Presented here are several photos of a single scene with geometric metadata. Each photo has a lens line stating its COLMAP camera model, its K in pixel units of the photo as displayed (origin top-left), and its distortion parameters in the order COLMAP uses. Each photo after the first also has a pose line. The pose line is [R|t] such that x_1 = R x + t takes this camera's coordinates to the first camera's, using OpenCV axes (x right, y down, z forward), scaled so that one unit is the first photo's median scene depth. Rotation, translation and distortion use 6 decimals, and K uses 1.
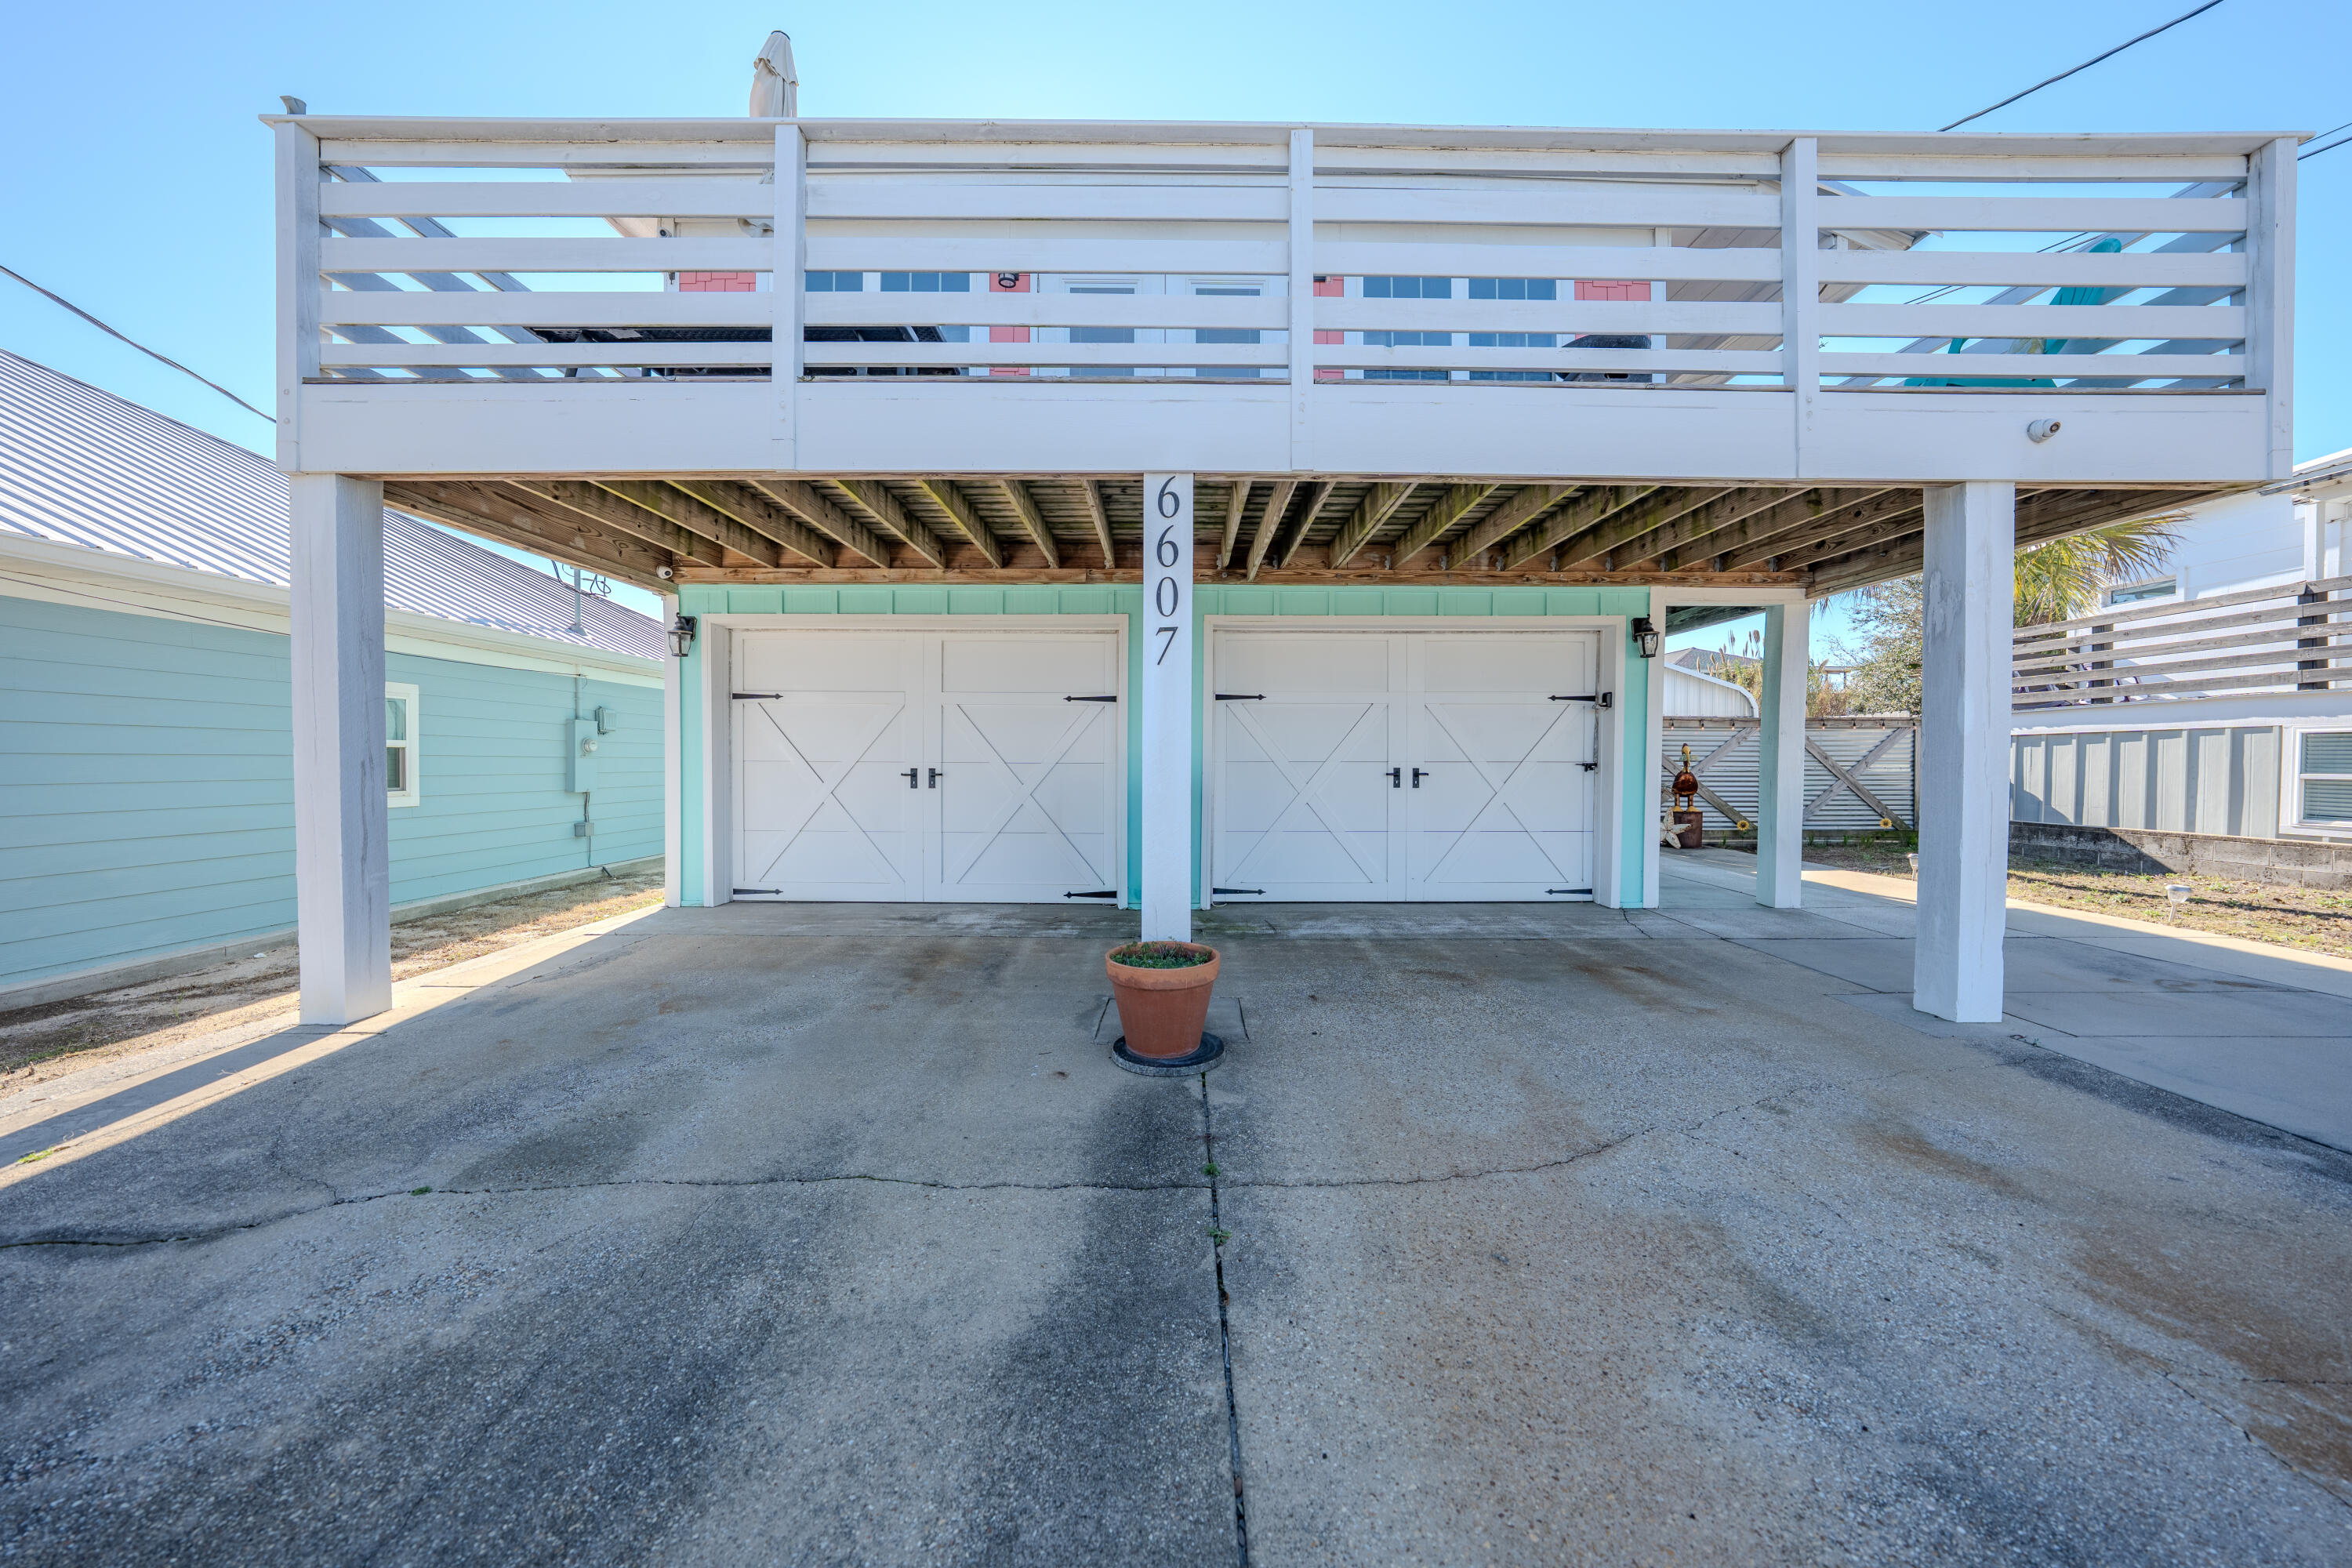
lens RADIAL K [[812.6, 0, 1177.5], [0, 812.6, 781.1], [0, 0, 1]] dist [-0.019206, 0.003597]
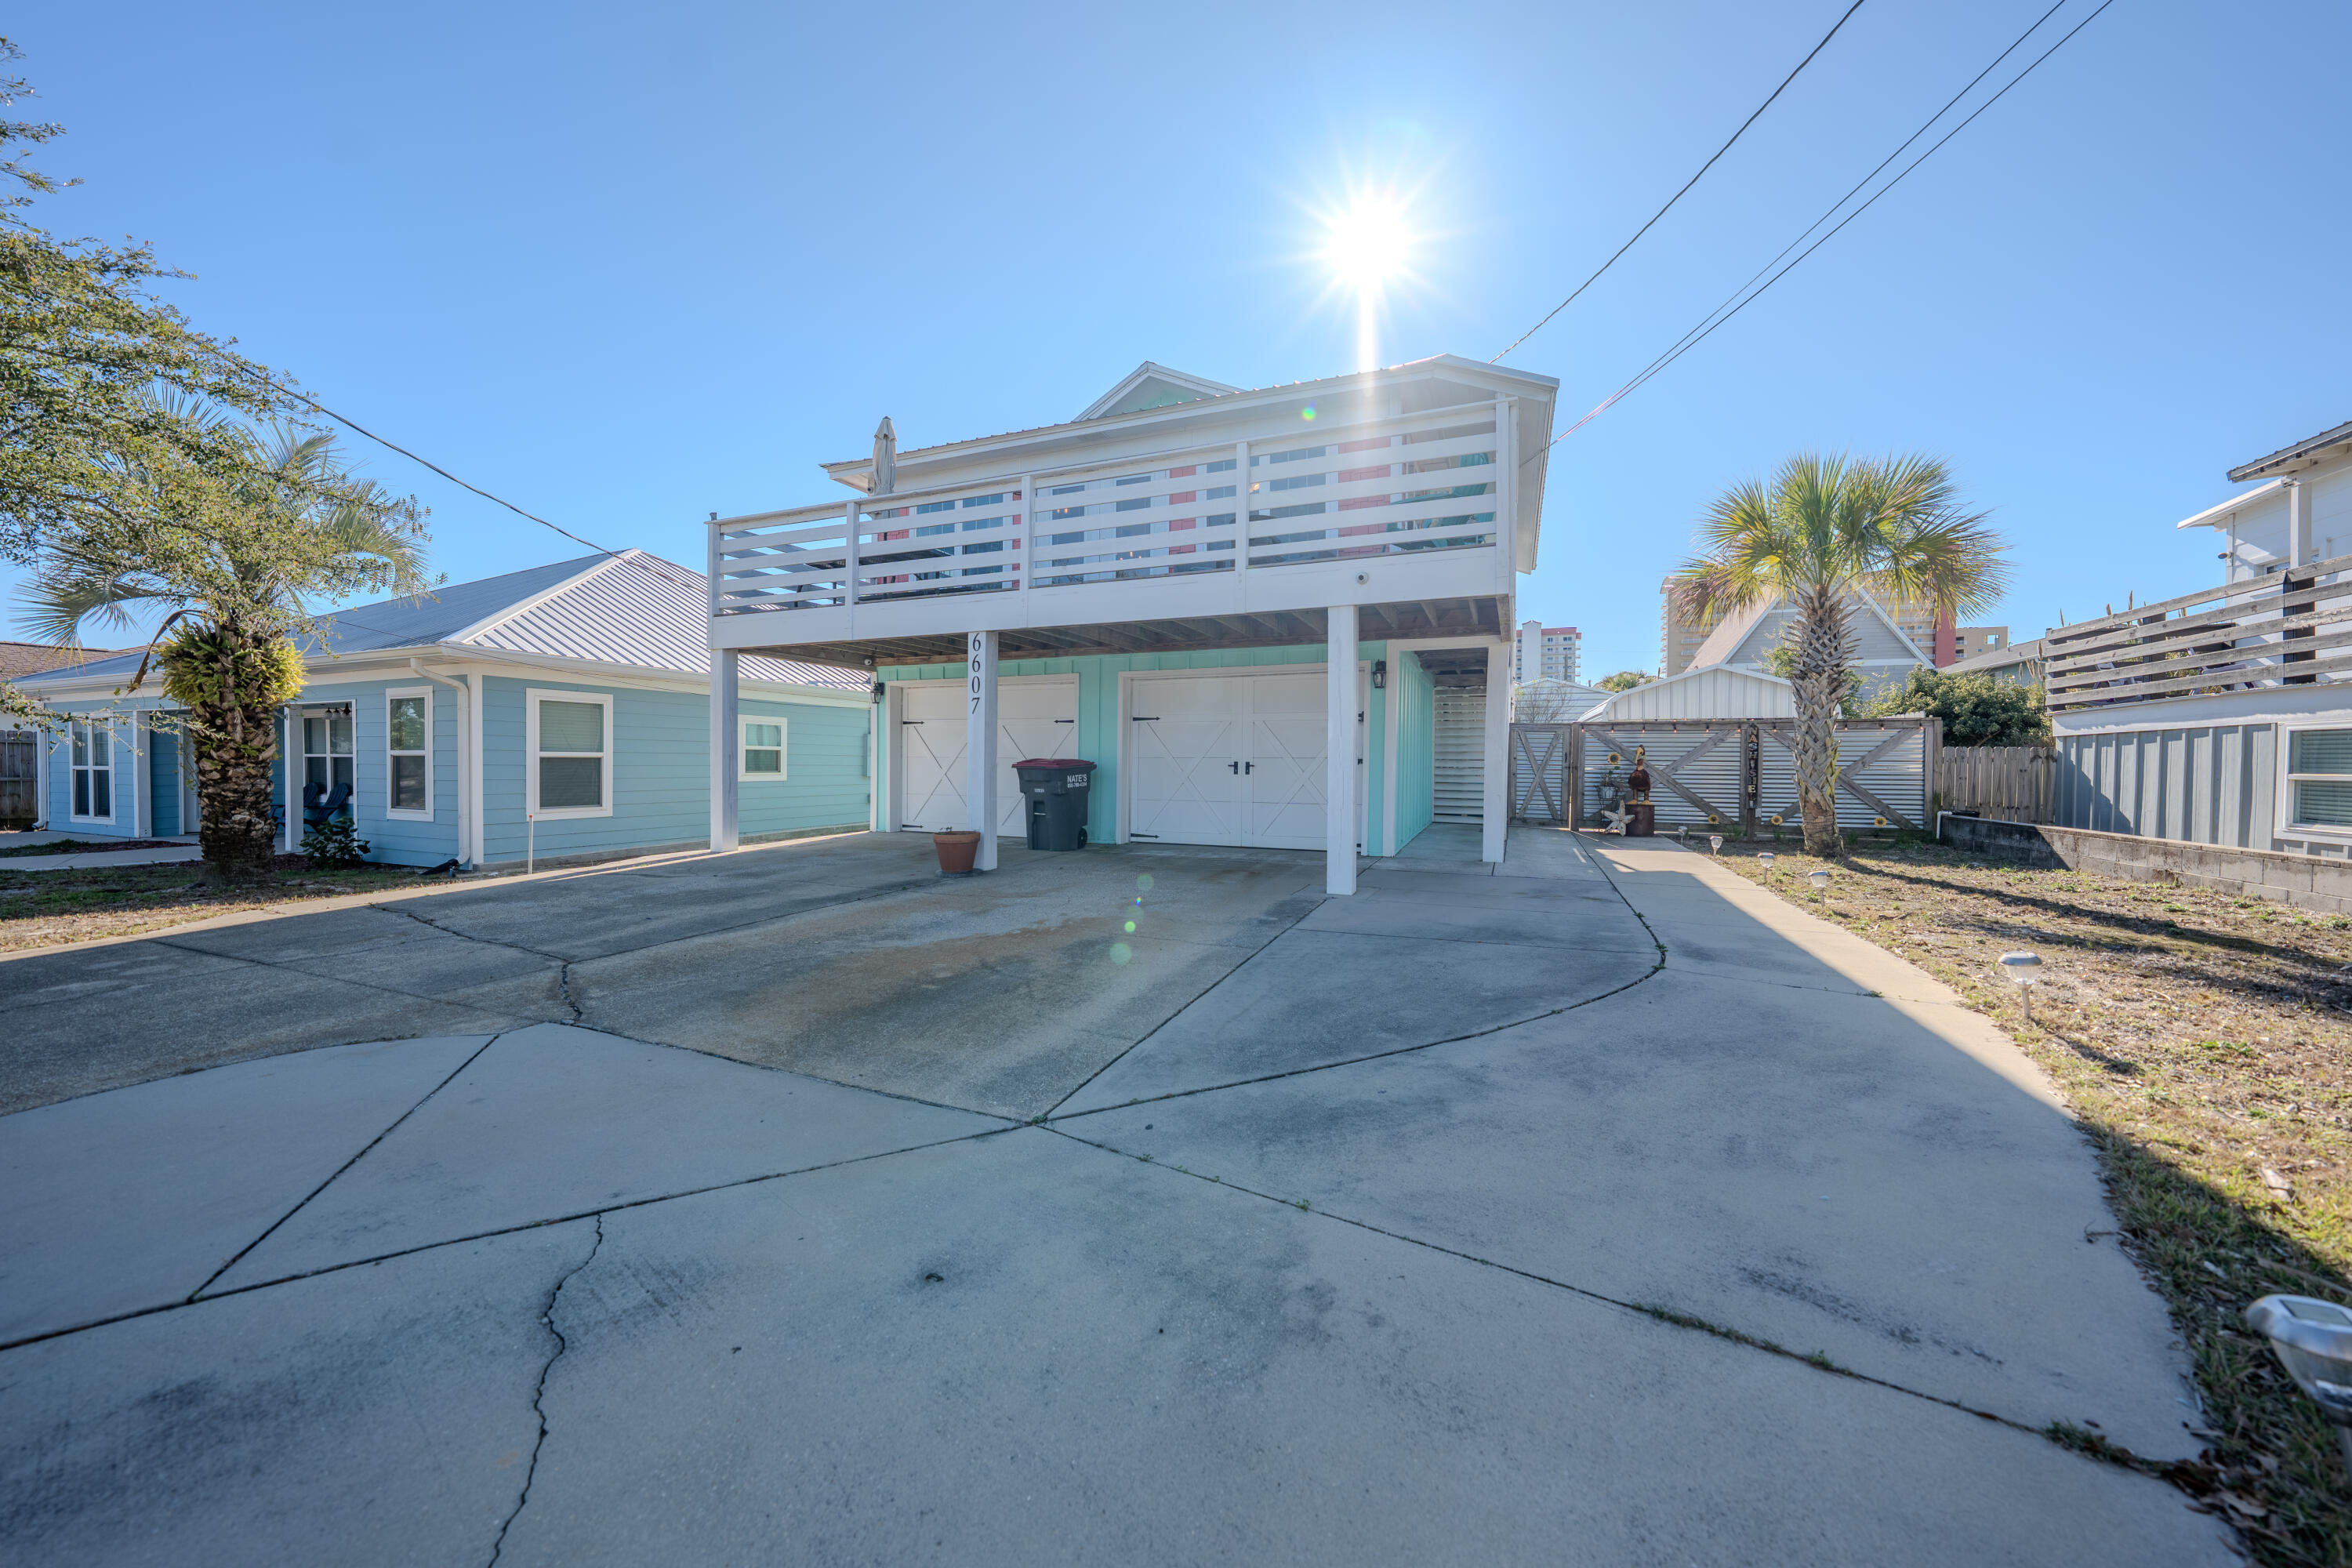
lens RADIAL K [[812.6, 0, 1176.2], [0, 812.6, 776.7], [0, 0, 1]] dist [-0.019206, 0.003597]
pose [[0.922765, 0.009747, -0.385240, 0.575553], [-0.013265, 0.999891, -0.006475, 0.018048], [0.385135, 0.011085, 0.922794, -0.375123]]
